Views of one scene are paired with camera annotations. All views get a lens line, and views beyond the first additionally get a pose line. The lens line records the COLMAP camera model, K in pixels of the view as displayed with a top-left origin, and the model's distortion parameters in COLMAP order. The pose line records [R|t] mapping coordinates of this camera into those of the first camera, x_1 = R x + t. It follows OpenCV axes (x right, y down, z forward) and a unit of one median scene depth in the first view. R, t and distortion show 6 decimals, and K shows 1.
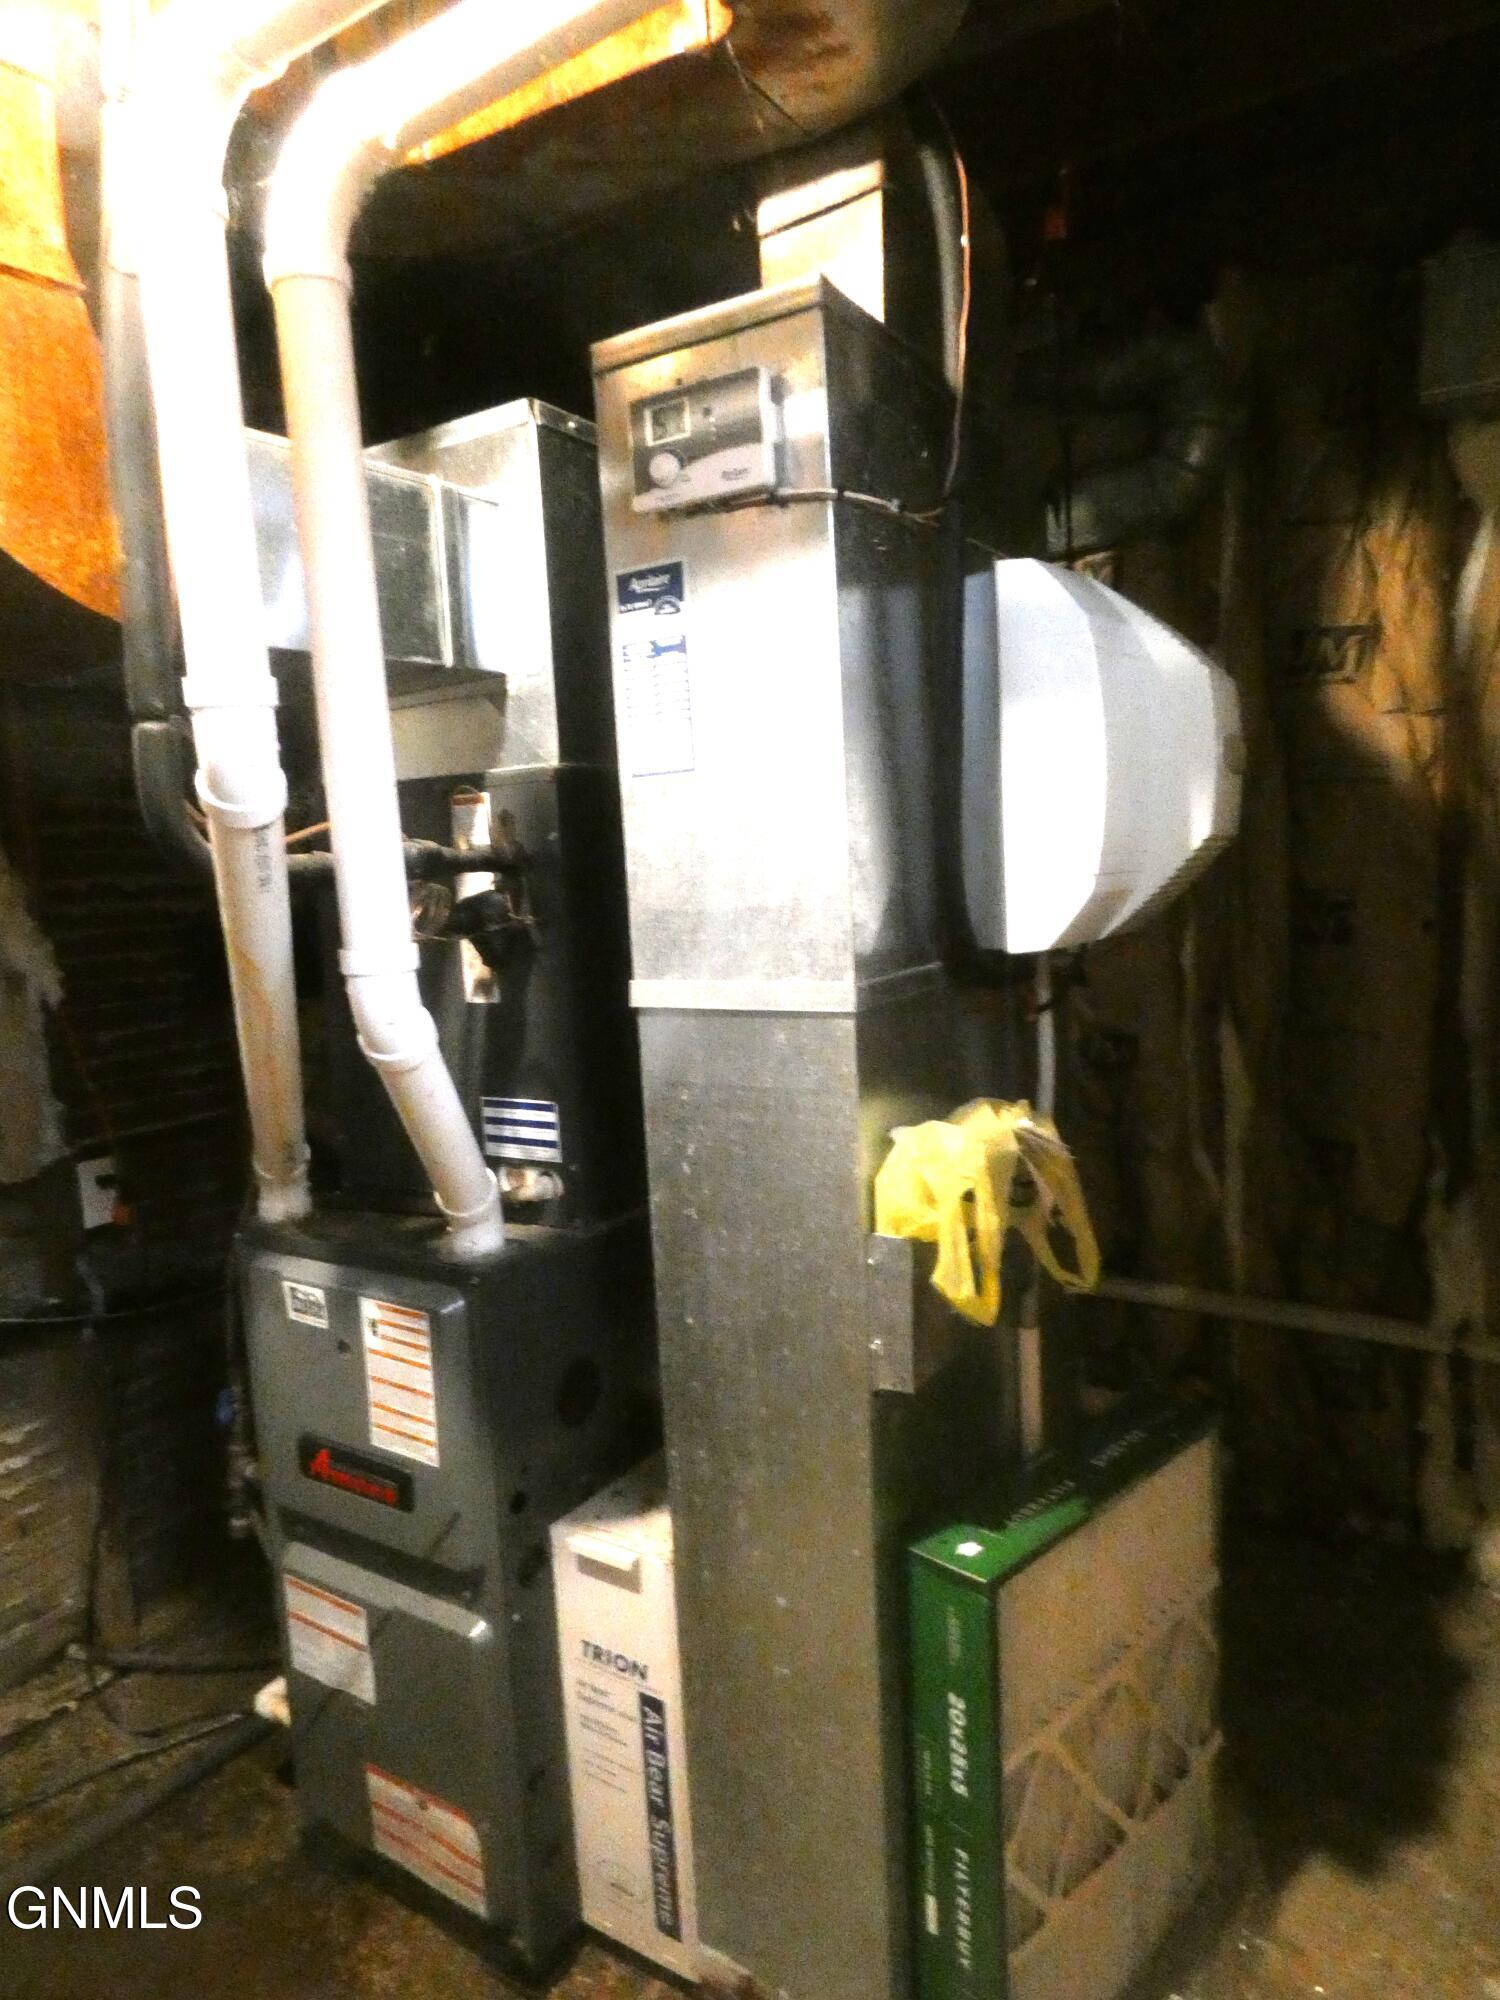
lens RADIAL K [[1252.0, 0, 747.2], [0, 1252.0, 998.4], [0, 0, 1]] dist [-0.027948, 0.011774]
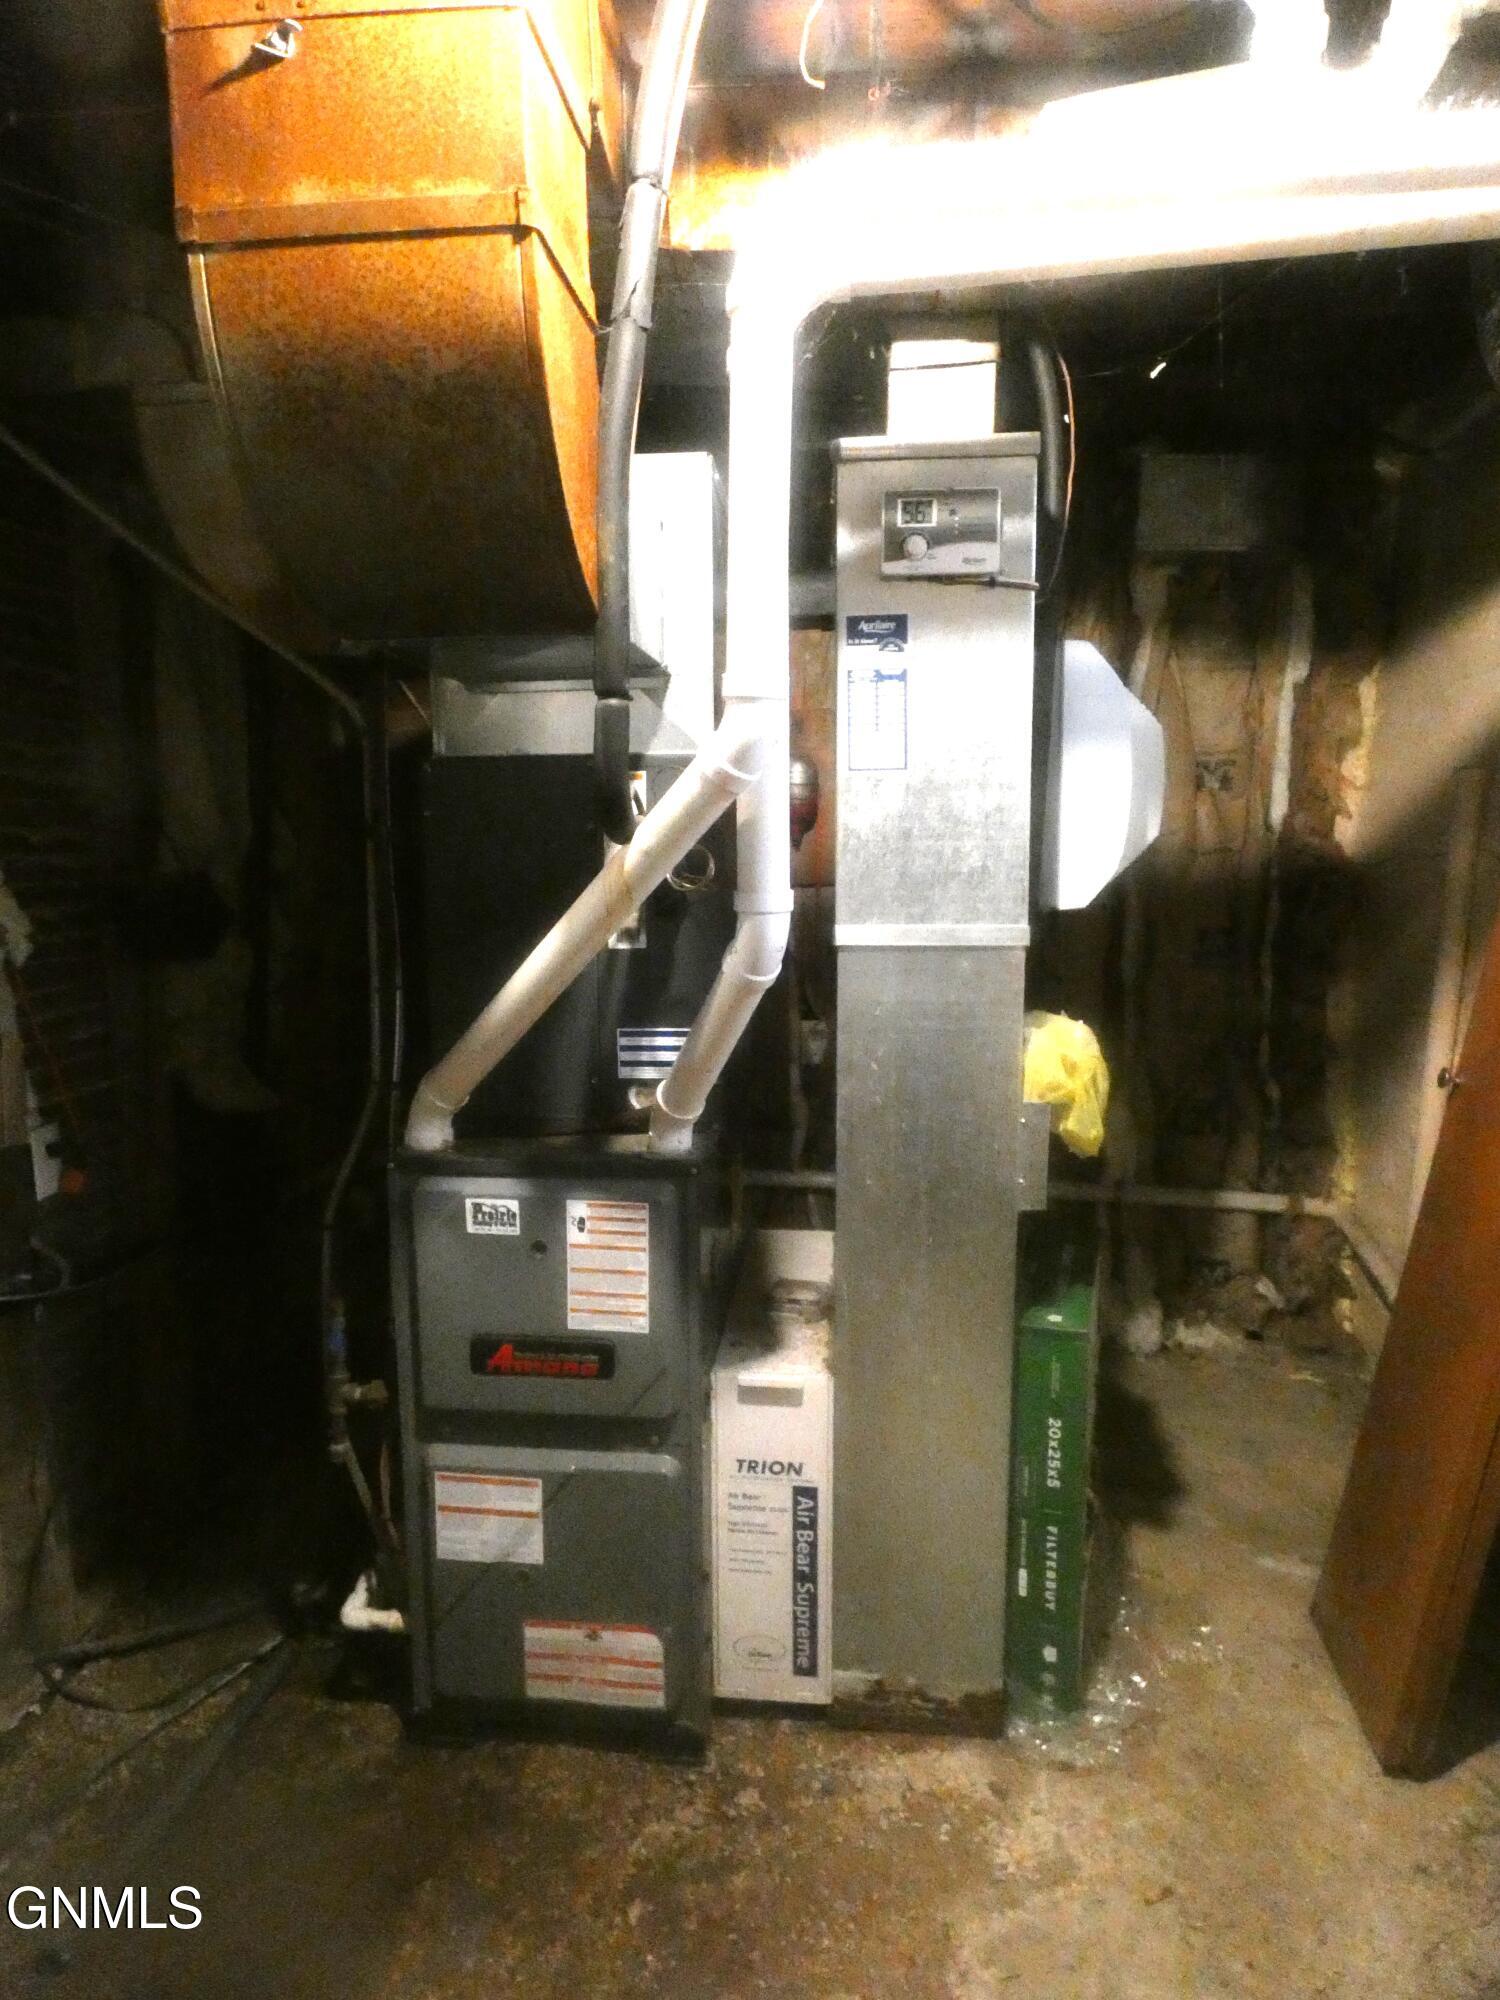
lens RADIAL K [[1185.6, 0, 750.8], [0, 1185.6, 999.5], [0, 0, 1]] dist [-0.013580, -0.000363]
pose [[0.888105, -0.016949, 0.459327, -0.673721], [0.012325, 0.999839, 0.013064, 0.041622], [-0.459474, -0.005940, 0.888171, -0.056410]]
